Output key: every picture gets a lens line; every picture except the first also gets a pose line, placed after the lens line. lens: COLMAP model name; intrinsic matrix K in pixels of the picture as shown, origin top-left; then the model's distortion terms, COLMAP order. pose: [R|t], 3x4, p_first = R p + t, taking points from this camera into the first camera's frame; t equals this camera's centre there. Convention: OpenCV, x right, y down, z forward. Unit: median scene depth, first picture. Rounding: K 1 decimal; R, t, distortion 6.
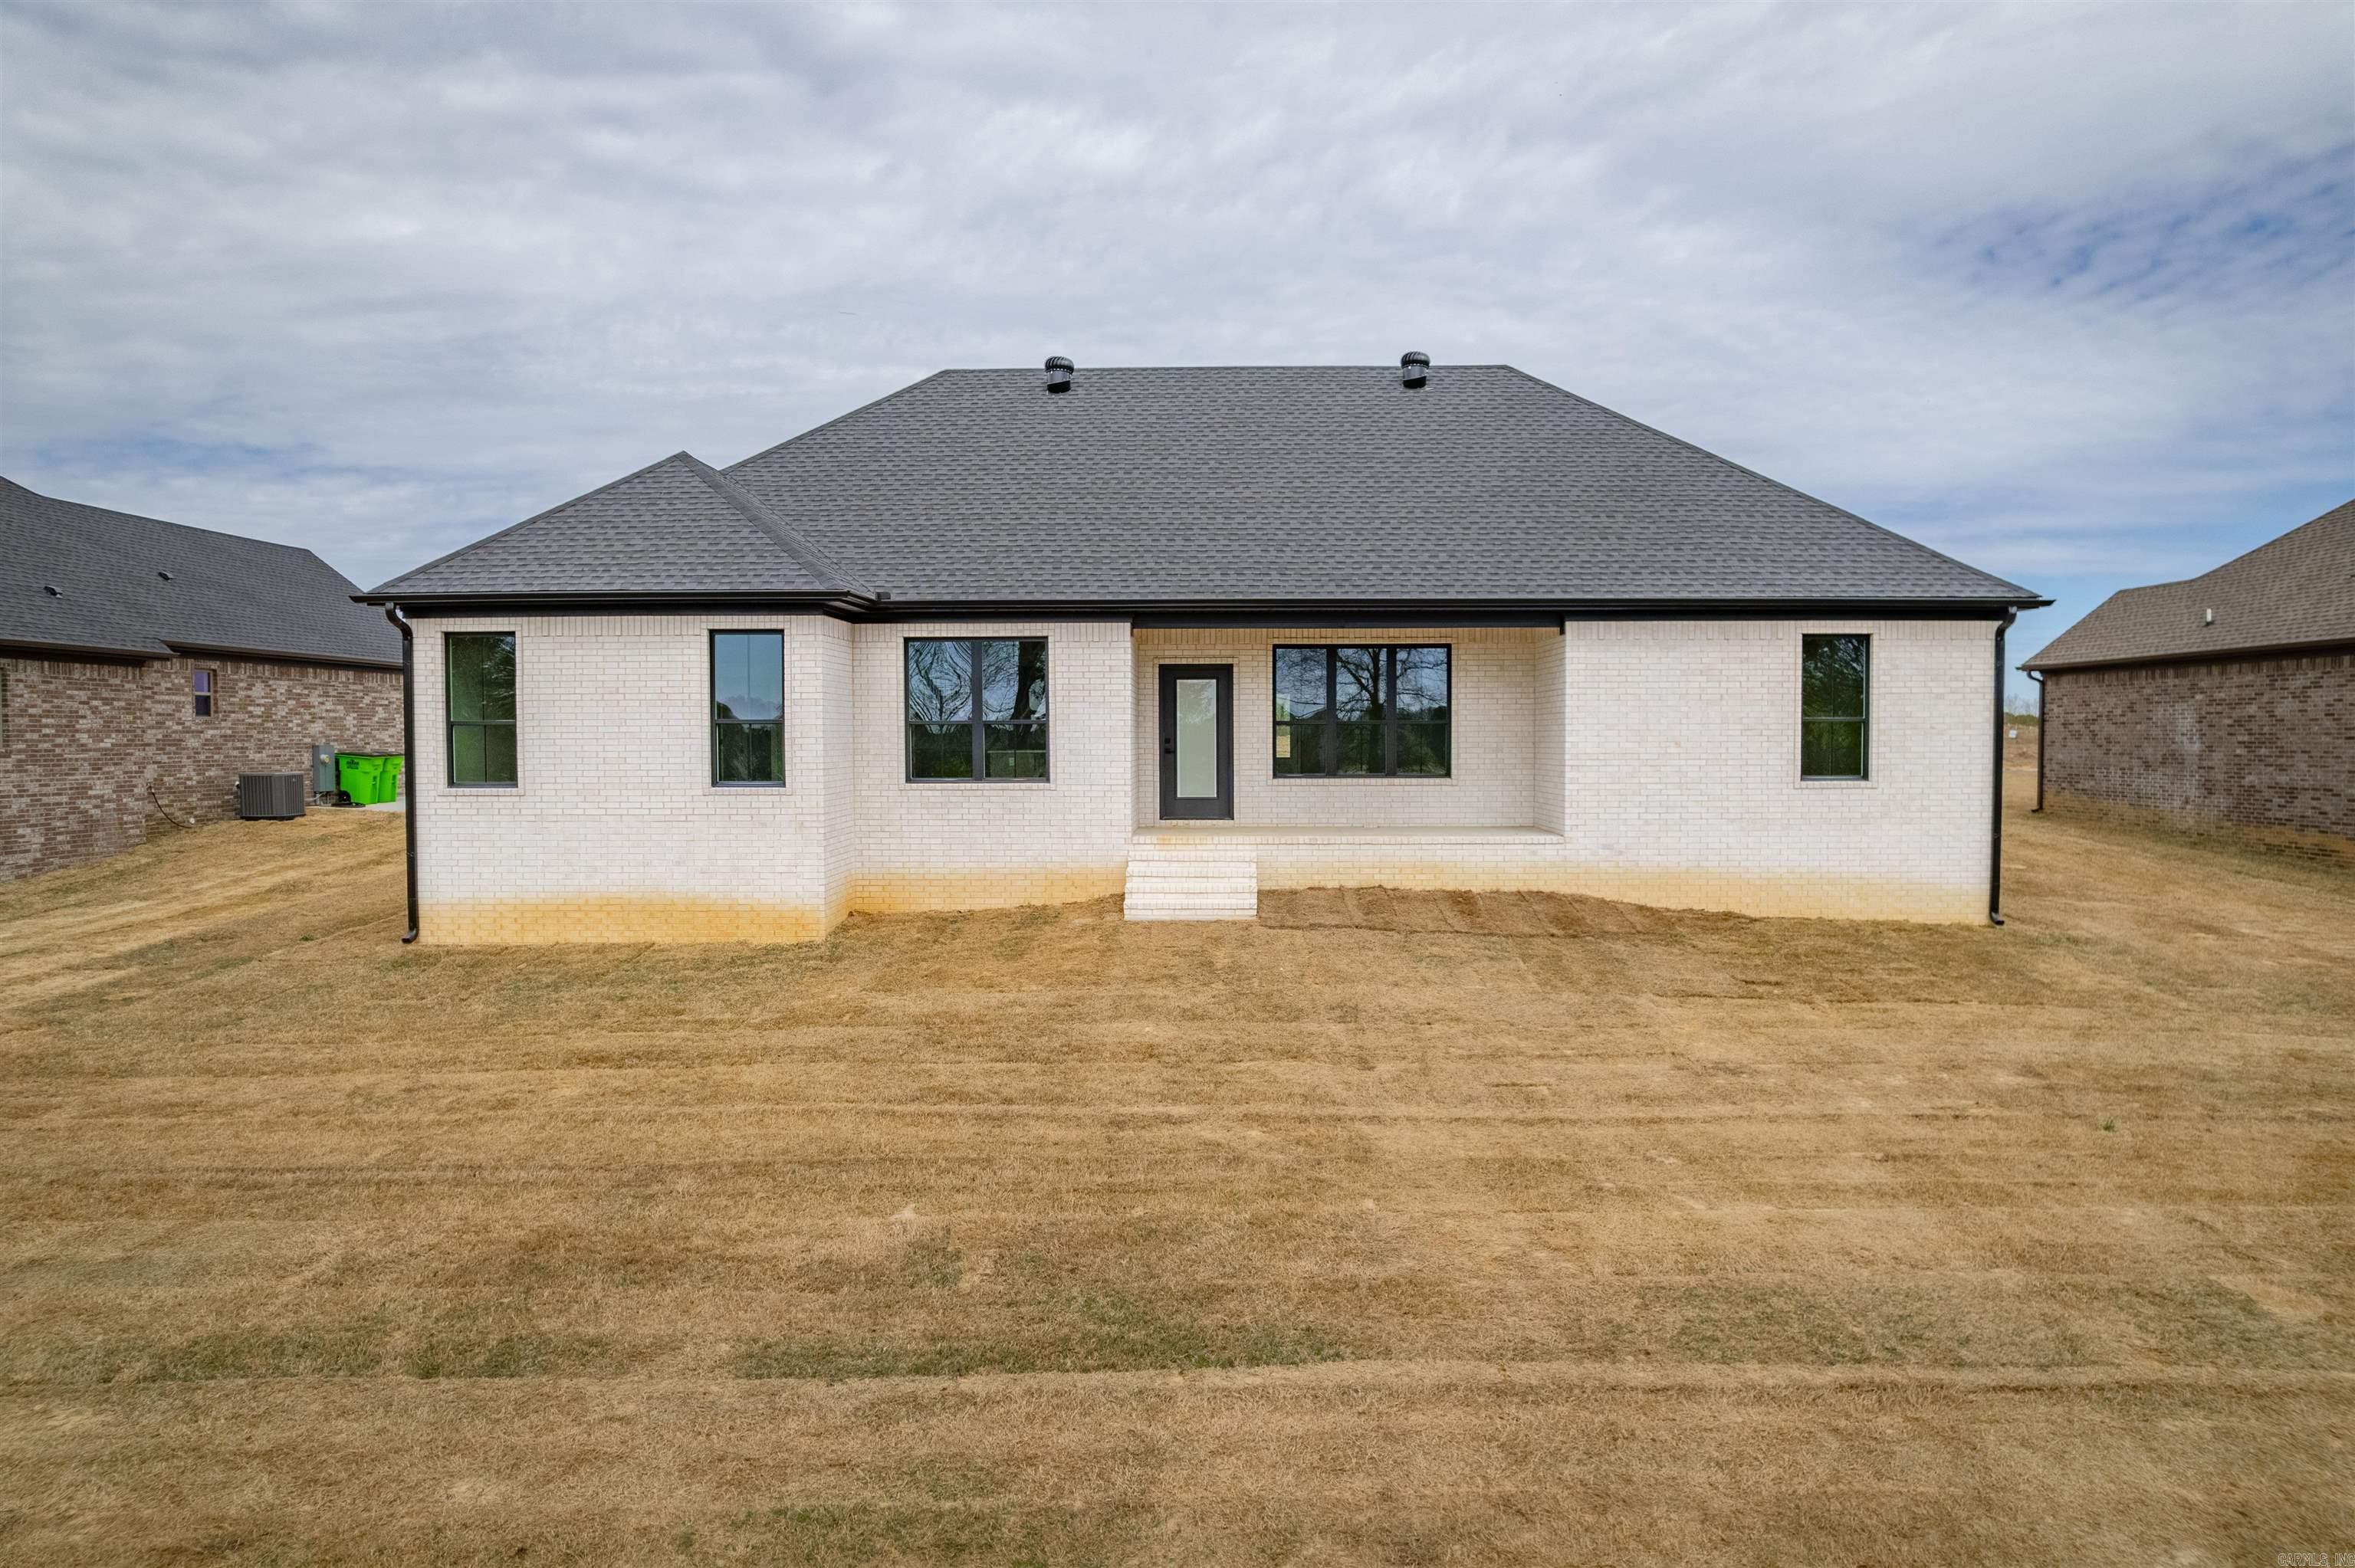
lens RADIAL K [[1541.7, 0, 1173.2], [0, 1541.7, 780.6], [0, 0, 1]] dist [-0.073370, 0.068048]
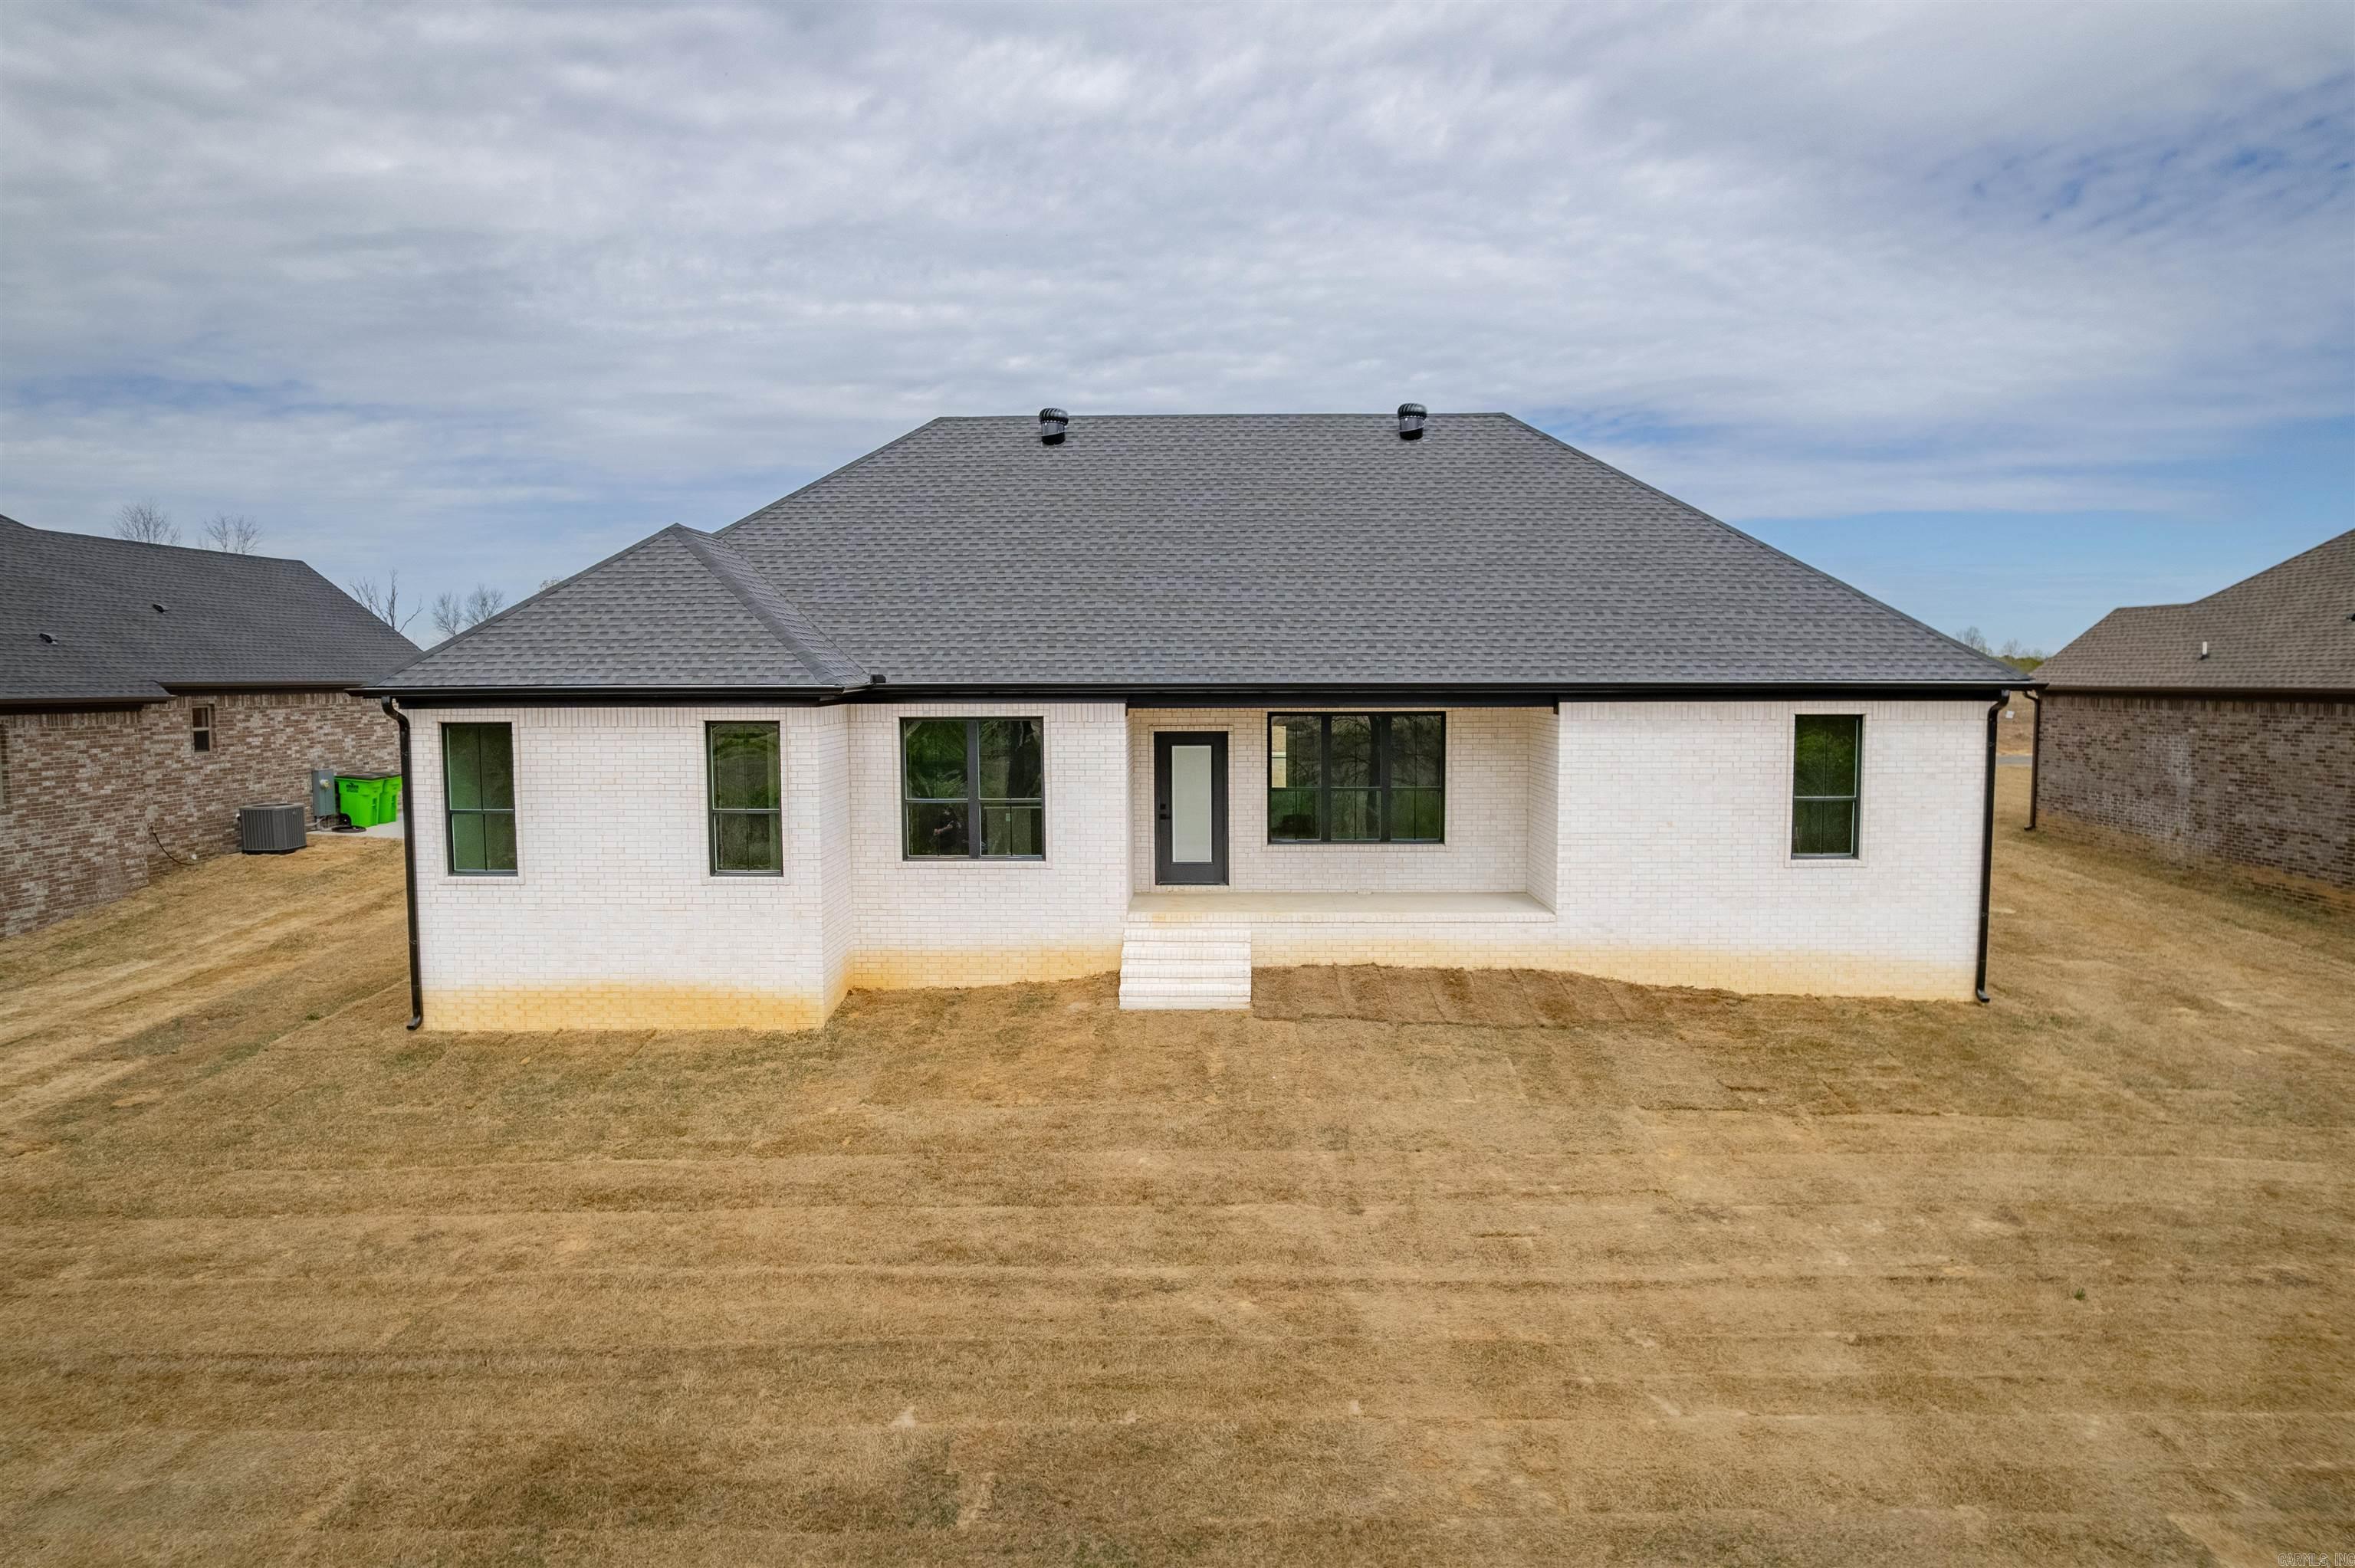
lens RADIAL K [[1541.7, 0, 1173.5], [0, 1541.7, 781.3], [0, 0, 1]] dist [-0.073370, 0.068048]
pose [[0.999999, -0.001365, 0.000552, 0.003031], [0.001341, 0.999153, 0.041139, -0.092861], [-0.000608, -0.041138, 0.999153, -0.004323]]
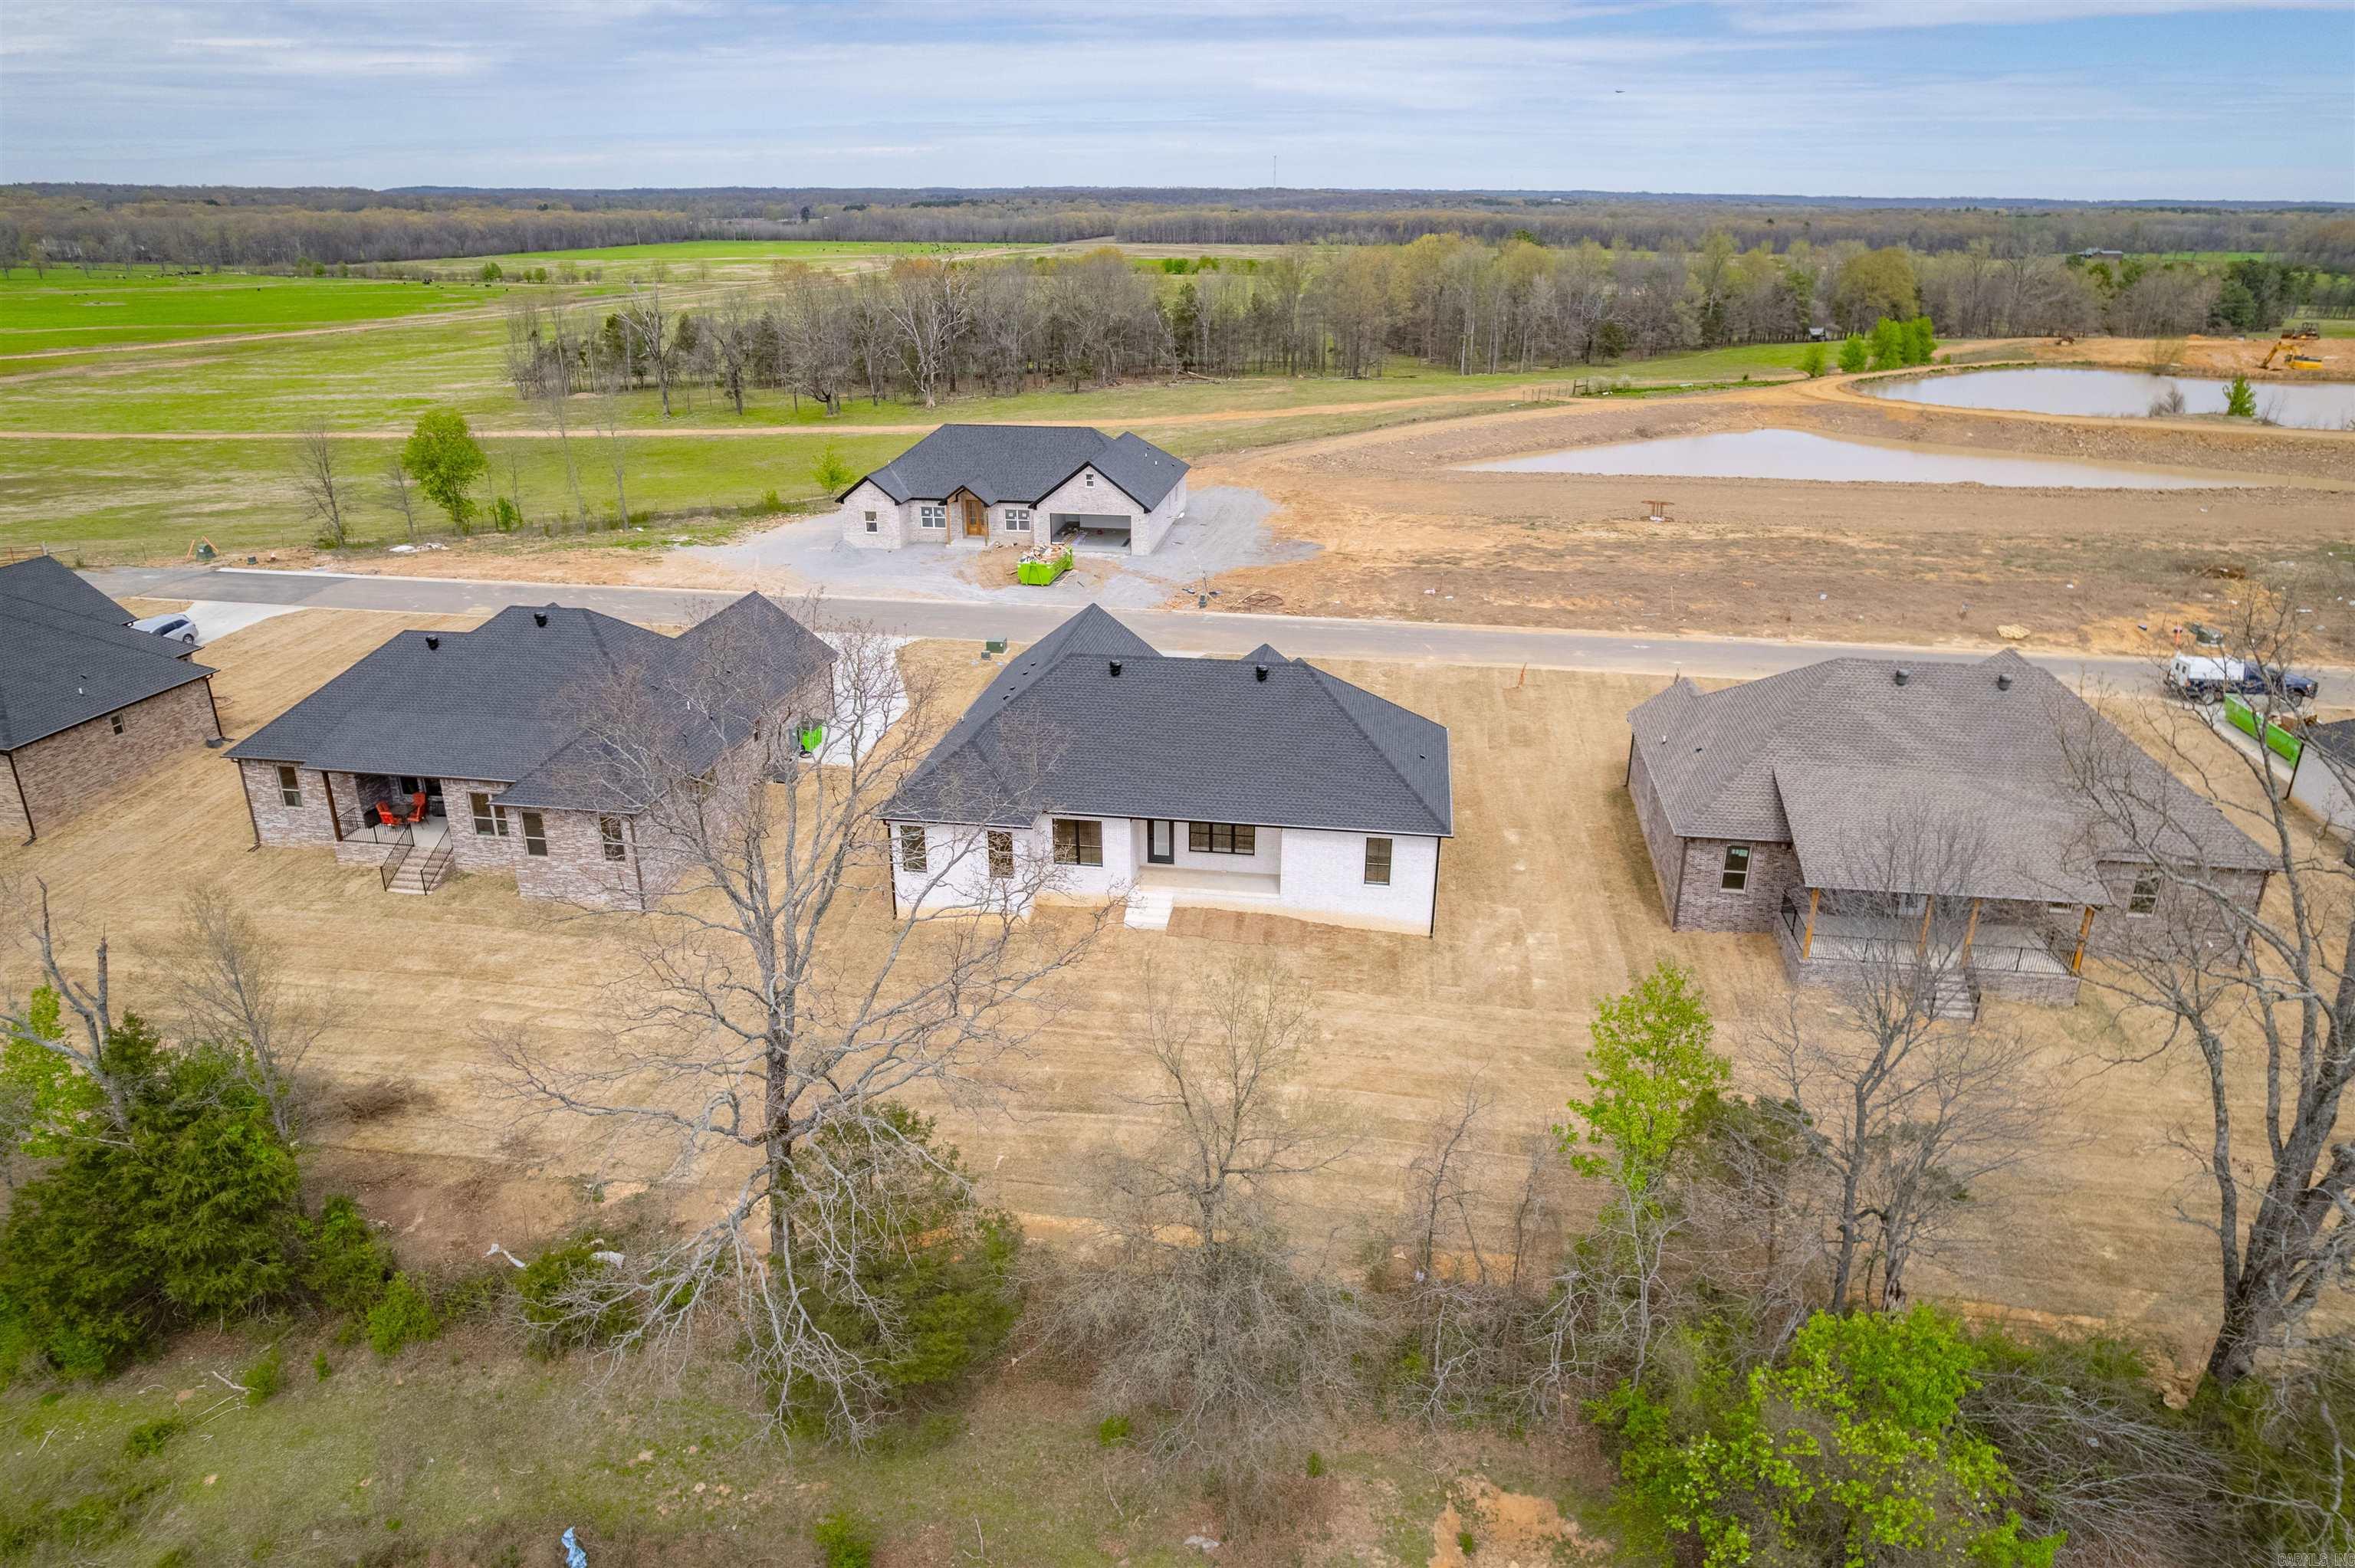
lens RADIAL K [[1541.7, 0, 1193.3], [0, 1541.7, 791.6], [0, 0, 1]] dist [-0.073370, 0.068048]
pose [[0.993611, 0.050631, -0.100865, 0.374096], [-0.014070, 0.942321, 0.334414, -1.107939], [0.111979, -0.330858, 0.937013, -1.649773]]
